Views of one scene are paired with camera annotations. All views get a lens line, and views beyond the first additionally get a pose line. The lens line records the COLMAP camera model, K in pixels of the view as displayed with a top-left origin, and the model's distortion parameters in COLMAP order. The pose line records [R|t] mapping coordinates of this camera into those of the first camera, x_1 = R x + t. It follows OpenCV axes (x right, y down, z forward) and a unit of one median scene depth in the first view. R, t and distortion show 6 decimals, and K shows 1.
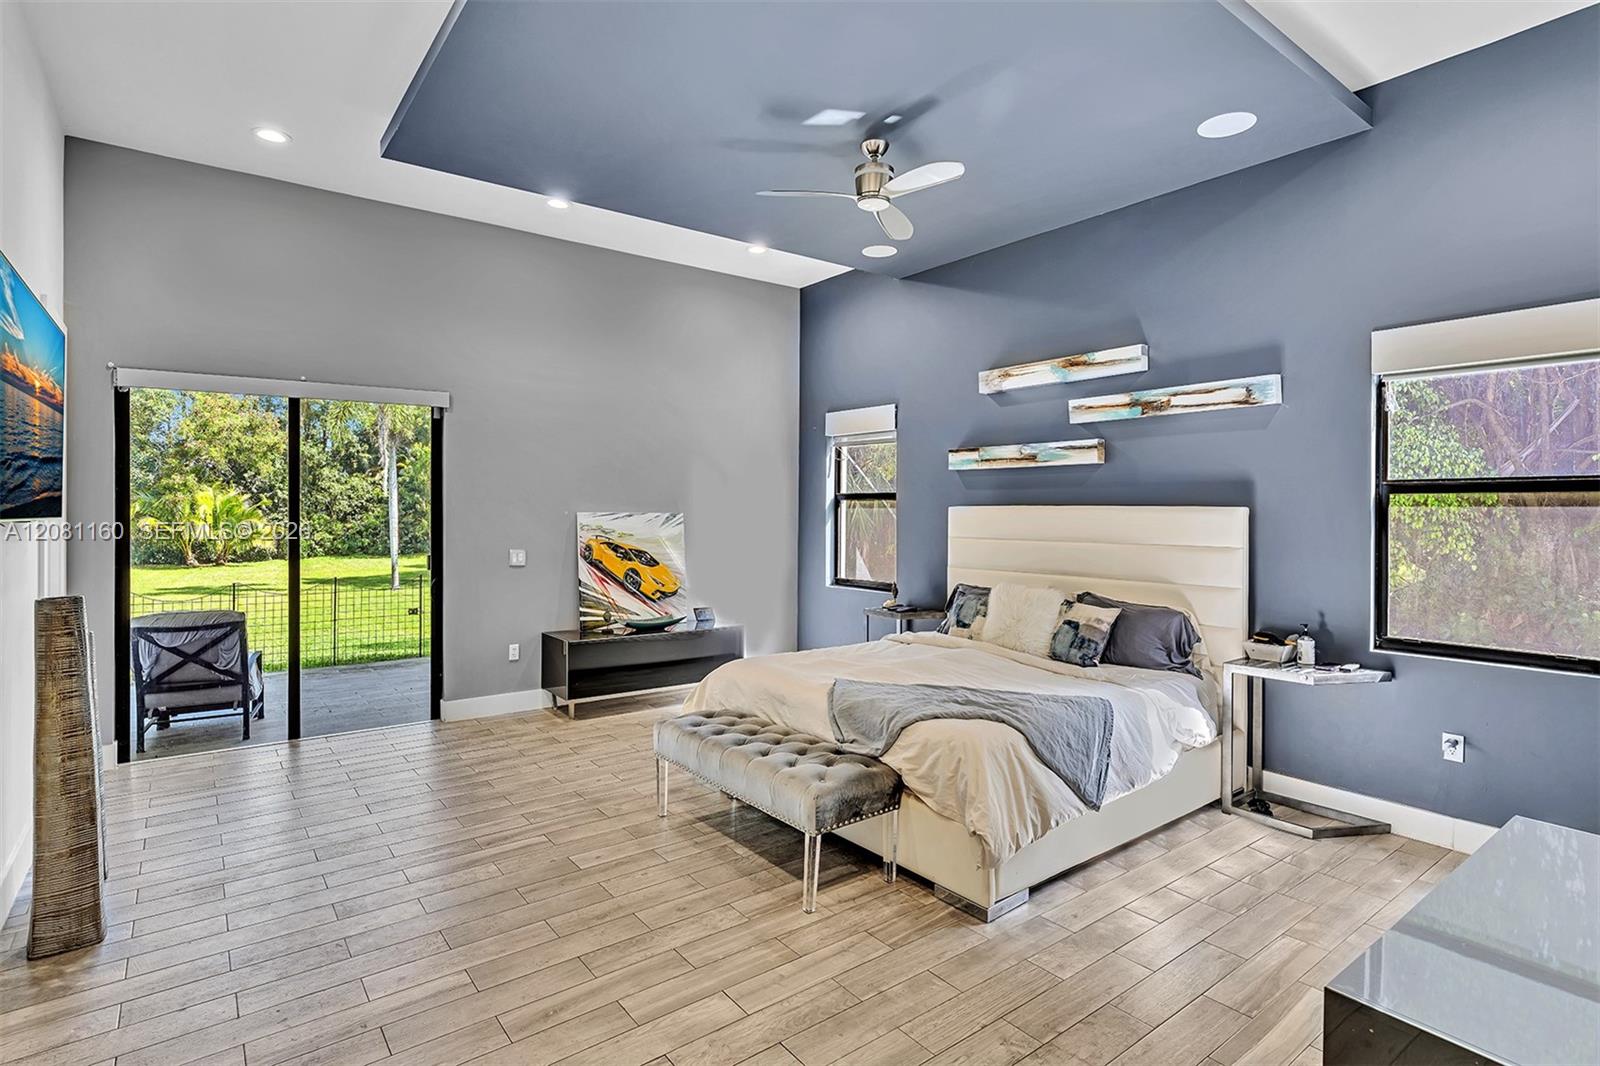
lens RADIAL K [[789.9, 0, 770.6], [0, 789.9, 505.5], [0, 0, 1]] dist [-0.001090, 0.000162]
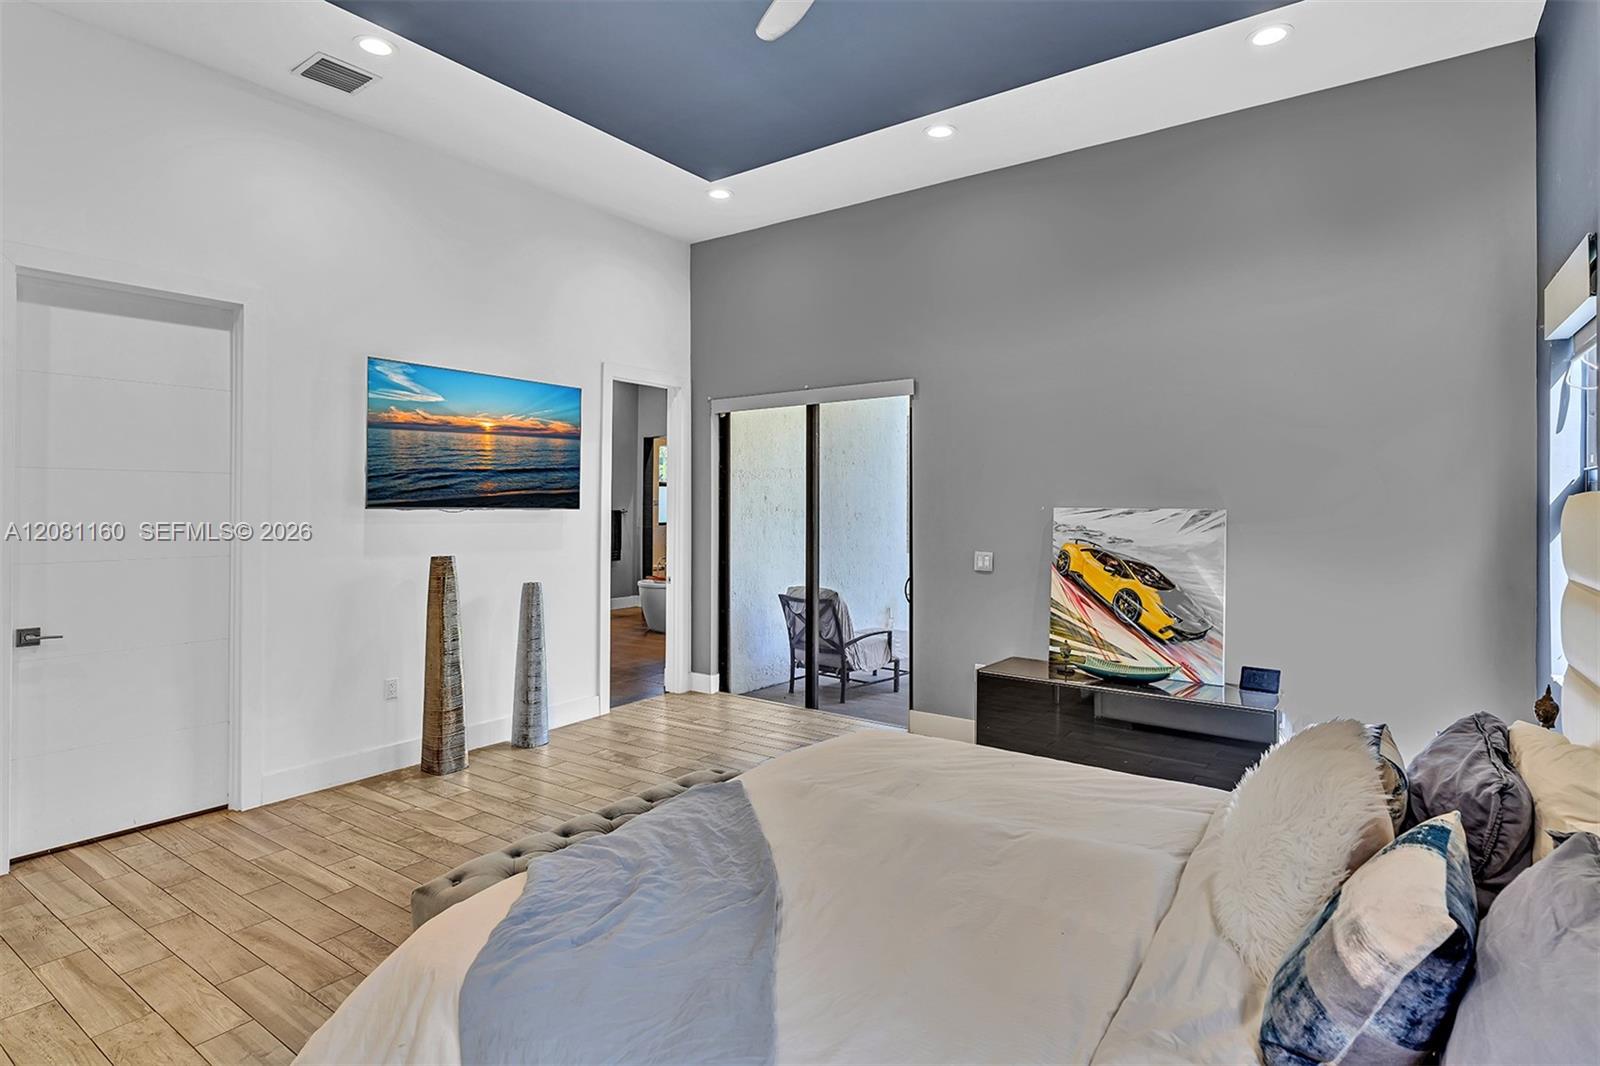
lens RADIAL K [[815.7, 0, 798.0], [0, 815.7, 505.1], [0, 0, 1]] dist [-0.001458, 0.000033]
pose [[0.323713, -0.000739, -0.946155, 0.415426], [0.003888, 0.999992, 0.000549, 0.005079], [0.946147, -0.003856, 0.323714, 0.512756]]
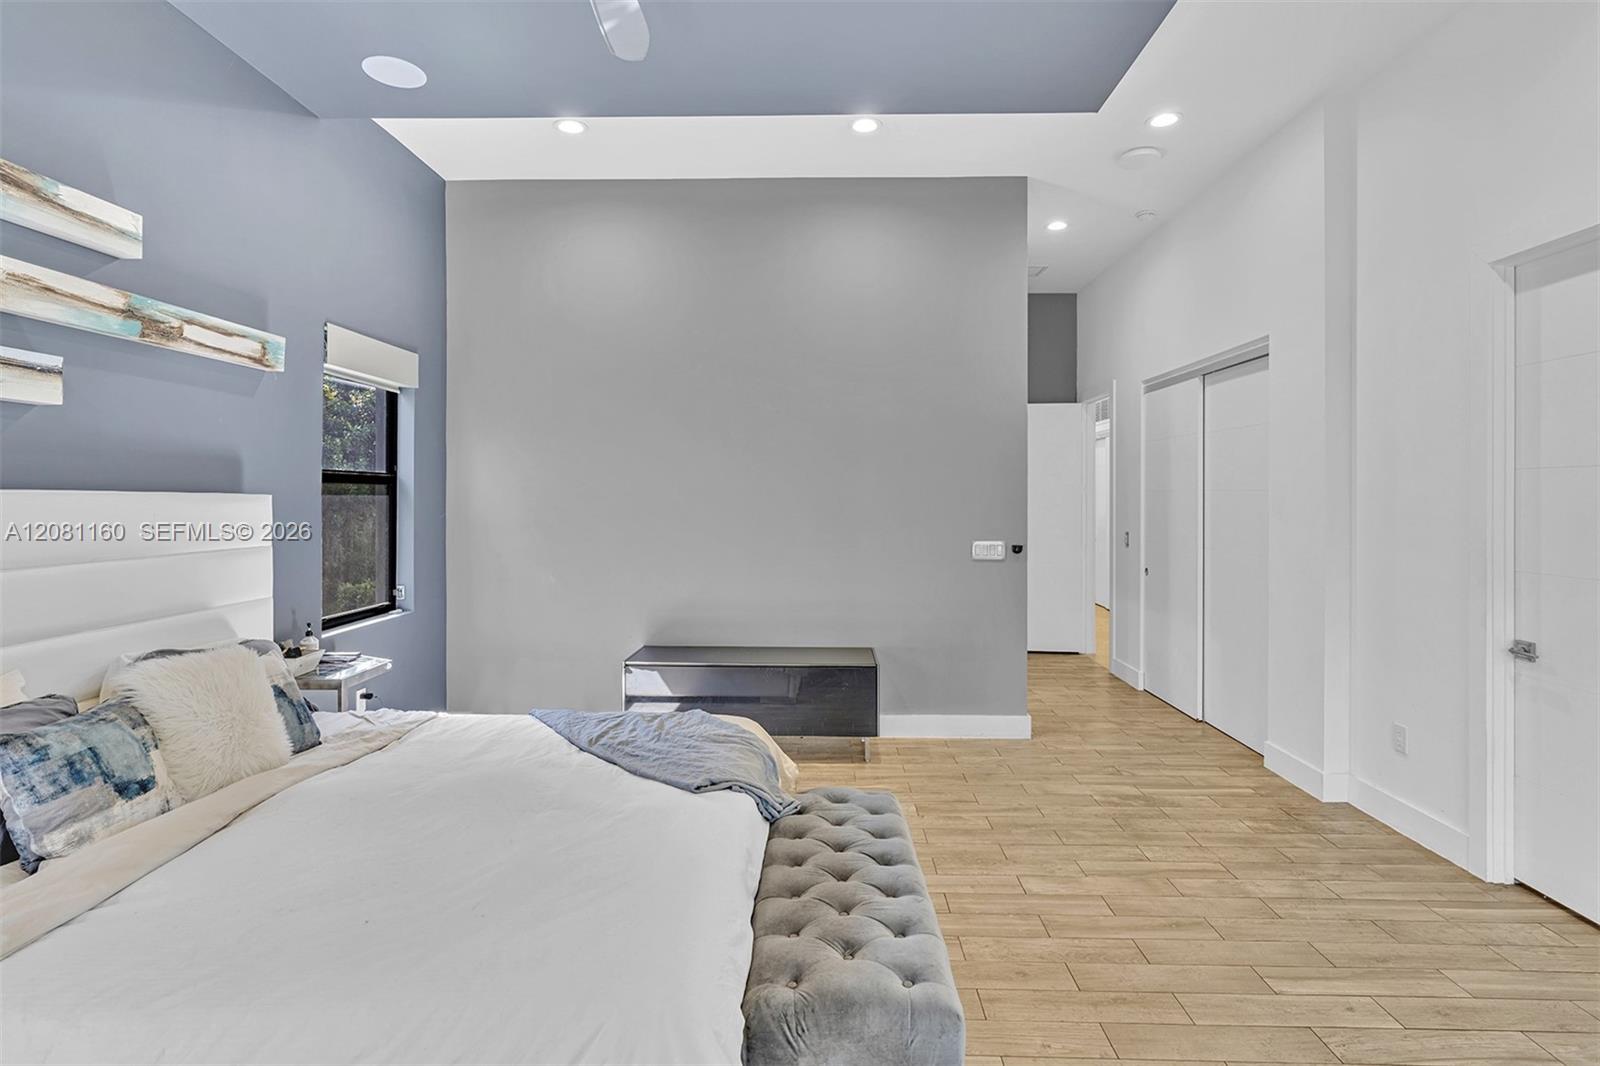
lens RADIAL K [[815.7, 0, 798.0], [0, 815.7, 505.1], [0, 0, 1]] dist [-0.001458, 0.000033]
pose [[-0.800593, -0.013233, 0.599063, -0.209464], [-0.008499, 0.999906, 0.010730, -0.000579], [-0.599149, 0.003498, -0.800630, 0.880410]]
